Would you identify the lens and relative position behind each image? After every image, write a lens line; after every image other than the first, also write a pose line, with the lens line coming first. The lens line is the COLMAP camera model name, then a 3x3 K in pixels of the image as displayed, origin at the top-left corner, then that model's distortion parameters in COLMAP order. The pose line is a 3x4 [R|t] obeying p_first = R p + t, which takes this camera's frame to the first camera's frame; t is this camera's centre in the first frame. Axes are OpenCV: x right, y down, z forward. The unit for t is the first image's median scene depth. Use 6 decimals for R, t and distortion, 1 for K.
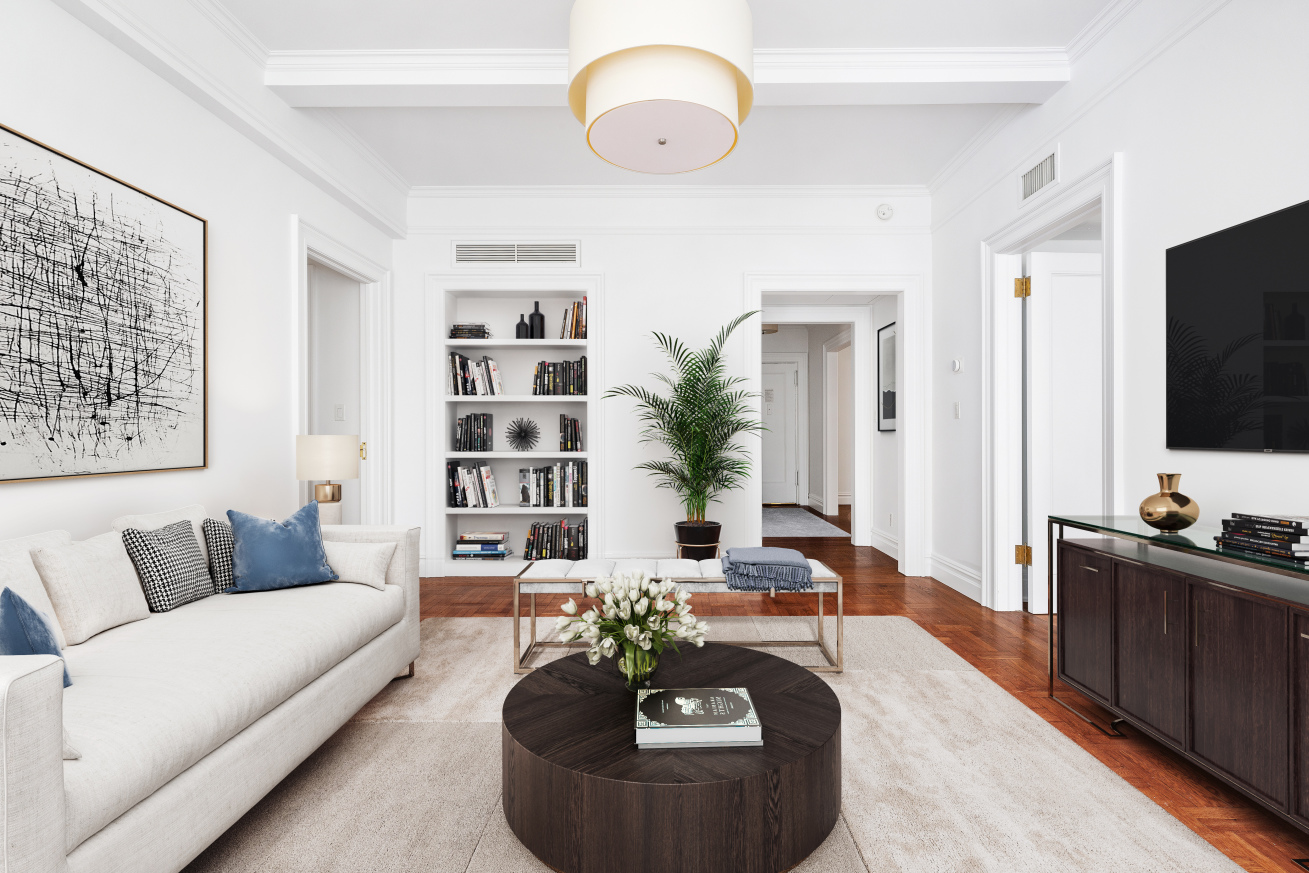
lens RADIAL K [[597.4, 0, 656.4], [0, 597.4, 435.0], [0, 0, 1]] dist [0.000310, 0.000302]
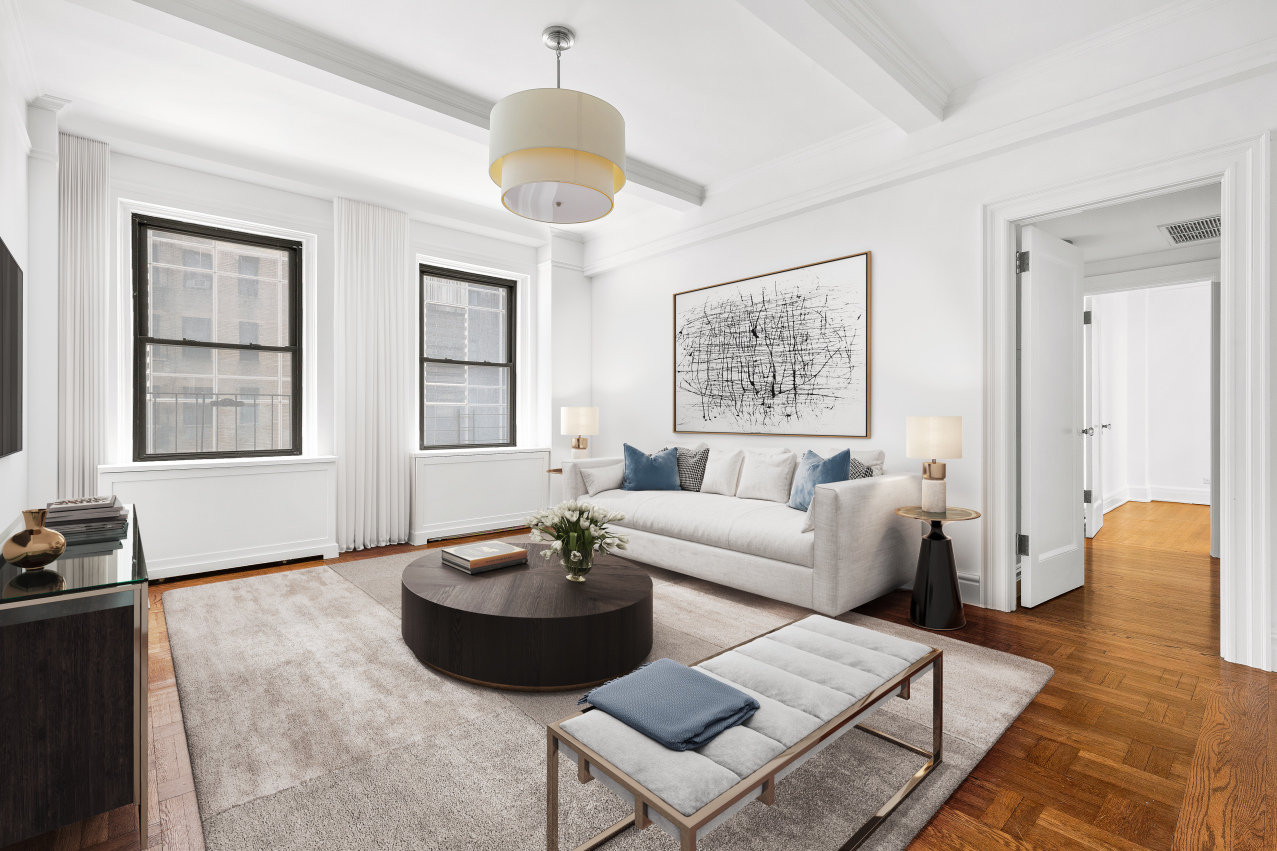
lens RADIAL K [[582.8, 0, 637.7], [0, 582.8, 415.4], [0, 0, 1]] dist [0.000310, 0.000302]
pose [[-0.647909, 0.005410, -0.761699, 0.735124], [0.005054, 0.999983, 0.002803, -0.001153], [0.761701, -0.002034, -0.647925, 1.867253]]
